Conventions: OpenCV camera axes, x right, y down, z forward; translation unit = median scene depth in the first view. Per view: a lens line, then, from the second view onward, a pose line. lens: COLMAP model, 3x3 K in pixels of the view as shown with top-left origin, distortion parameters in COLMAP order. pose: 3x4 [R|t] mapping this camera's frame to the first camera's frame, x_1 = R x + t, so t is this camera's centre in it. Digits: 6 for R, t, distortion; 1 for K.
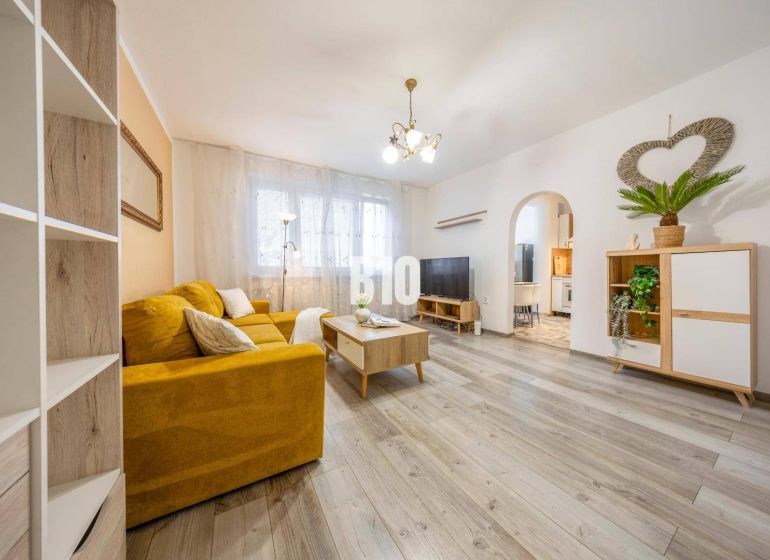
lens RADIAL K [[249.7, 0, 382.9], [0, 249.7, 278.0], [0, 0, 1]] dist [-0.000109, 0.000108]
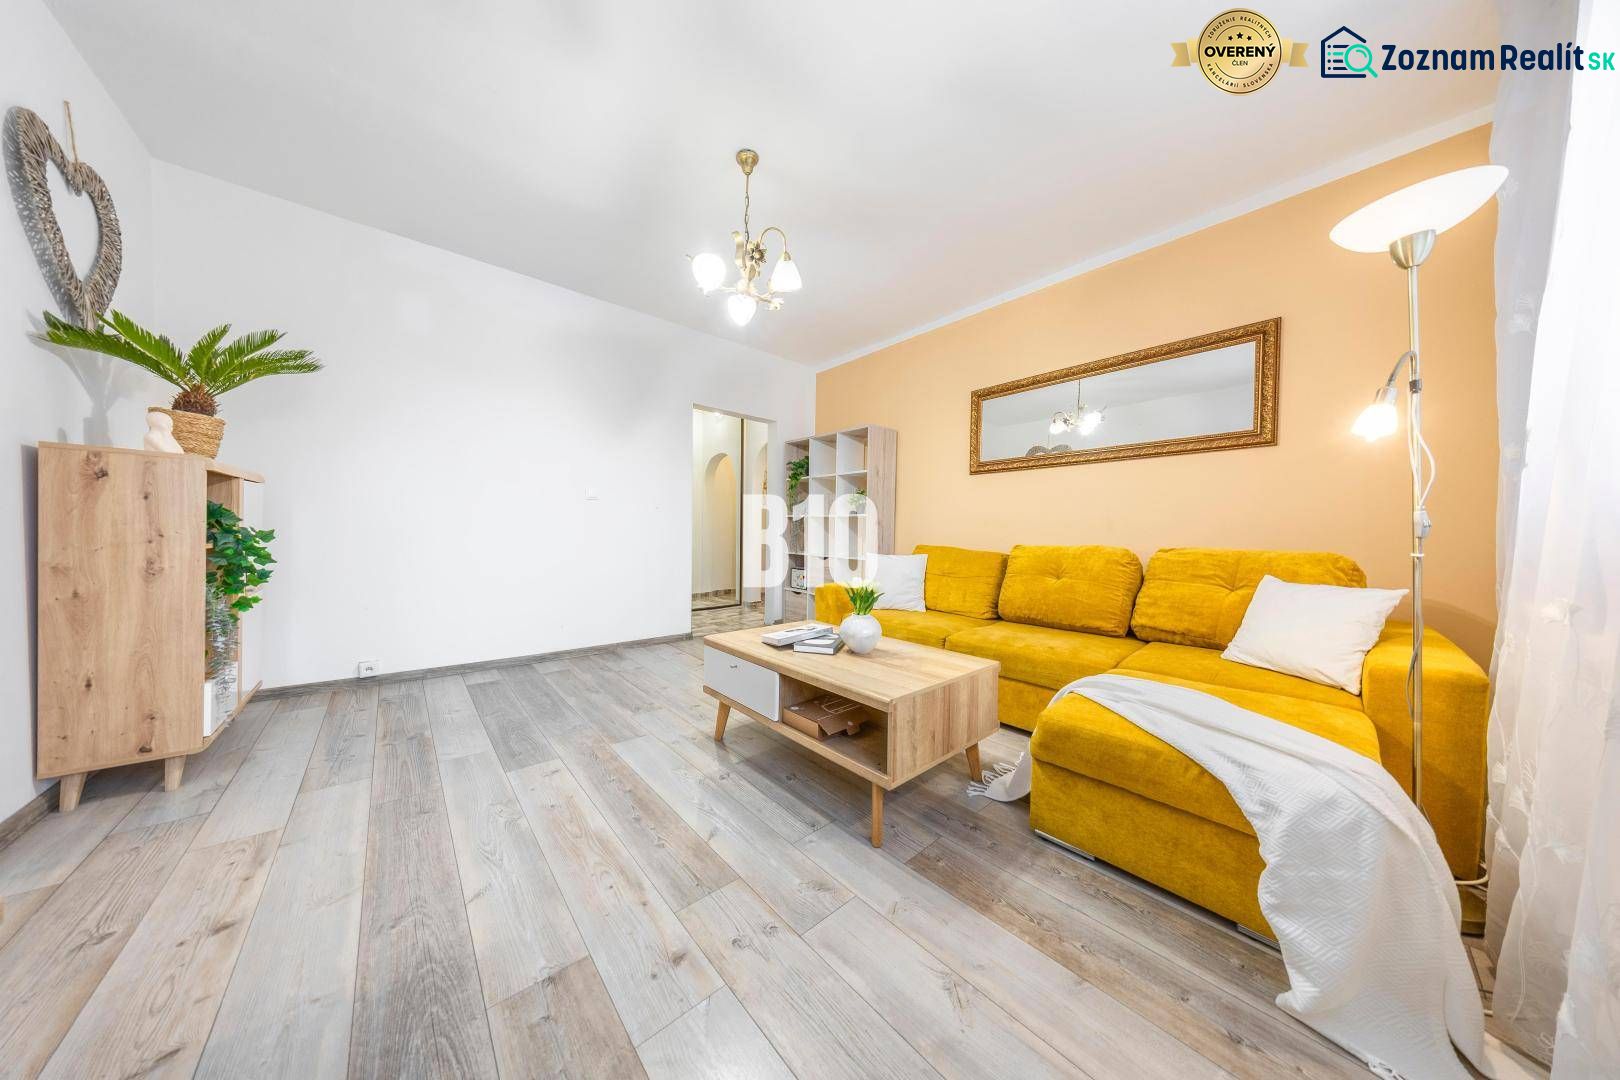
lens RADIAL K [[481.7, 0, 806.7], [0, 481.7, 536.3], [0, 0, 1]] dist [0.000528, 0.000028]
pose [[-0.981810, -0.006111, -0.189767, 0.377955], [-0.011900, 0.999498, 0.029379, -0.040892], [0.189492, 0.031103, -0.981390, 4.399779]]
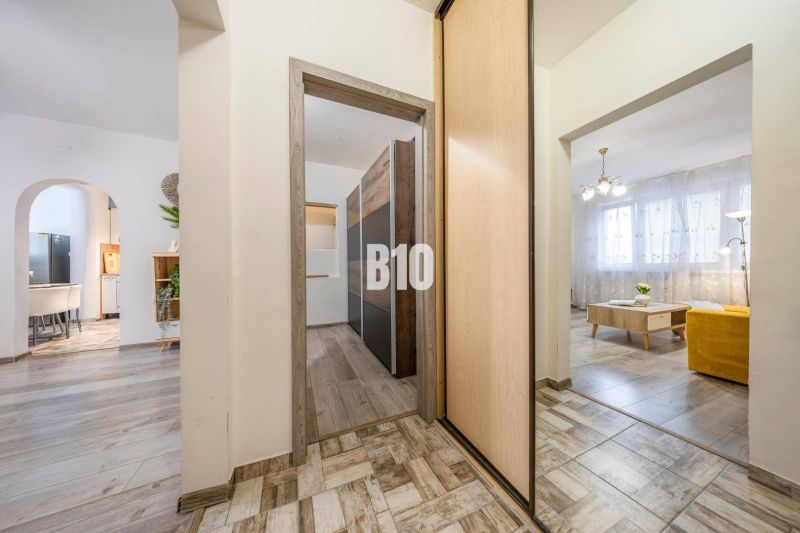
lens RADIAL K [[237.9, 0, 398.4], [0, 237.9, 264.7], [0, 0, 1]] dist [0.000528, 0.000028]
pose [[0.100295, 0.003374, 0.994952, -0.289139], [0.037718, 0.999263, -0.007191, 0.012962], [-0.994243, 0.038249, 0.100093, -0.677323]]
